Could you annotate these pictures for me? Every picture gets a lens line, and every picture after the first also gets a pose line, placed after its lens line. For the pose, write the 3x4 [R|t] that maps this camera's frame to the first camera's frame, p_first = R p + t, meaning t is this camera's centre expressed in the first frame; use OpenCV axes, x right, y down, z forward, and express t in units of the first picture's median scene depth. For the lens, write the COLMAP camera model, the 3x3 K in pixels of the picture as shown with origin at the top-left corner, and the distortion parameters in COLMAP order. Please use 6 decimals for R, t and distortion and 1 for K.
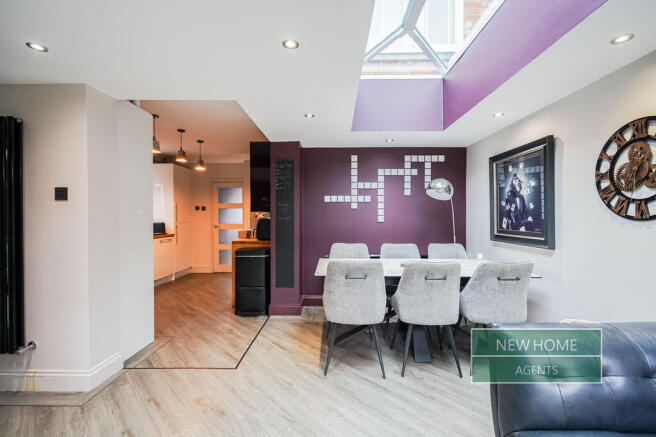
lens RADIAL K [[305.8, 0, 328.0], [0, 305.8, 218.5], [0, 0, 1]] dist [0.000173, 0.000365]
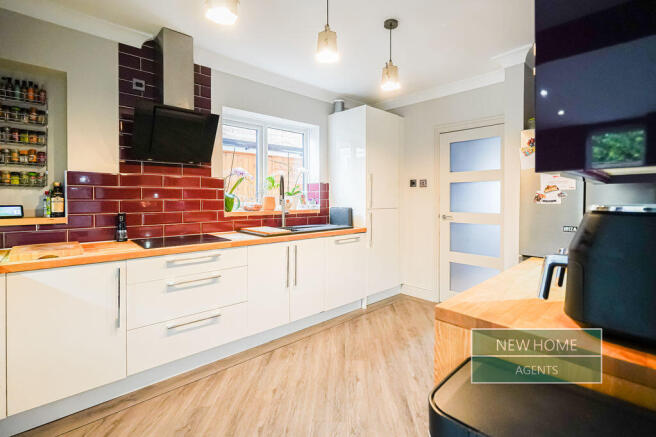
lens RADIAL K [[306.1, 0, 326.5], [0, 306.1, 201.4], [0, 0, 1]] dist [-0.001659, 0.000006]
pose [[0.699386, 0.009139, -0.714686, -0.237976], [-0.007854, 0.999956, 0.005101, -0.002697], [0.714701, 0.002046, 0.699427, 0.875178]]
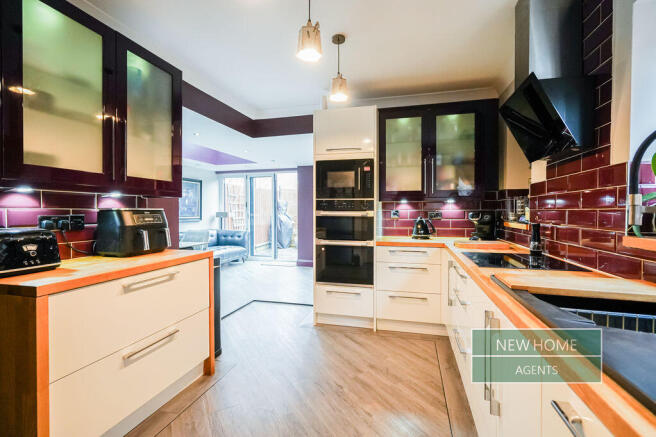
lens RADIAL K [[306.1, 0, 326.5], [0, 306.1, 201.4], [0, 0, 1]] dist [-0.001659, 0.000006]
pose [[-0.971013, 0.004952, 0.238974, -0.722010], [0.001267, 0.999878, -0.015570, -0.002990], [-0.239022, -0.014816, -0.970901, 1.665348]]
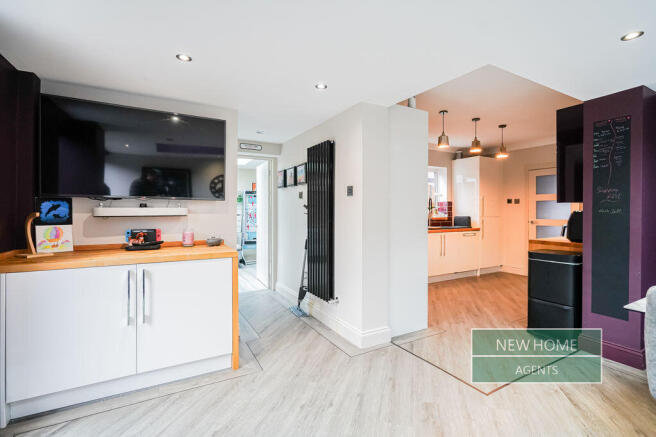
lens RADIAL K [[298.2, 0, 318.8], [0, 298.2, 211.8], [0, 0, 1]] dist [-0.000885, -0.000142]
pose [[0.494980, 0.003587, -0.868897, 0.104205], [-0.009279, 0.999956, -0.001158, 0.007143], [0.868855, 0.008636, 0.494991, 0.140181]]
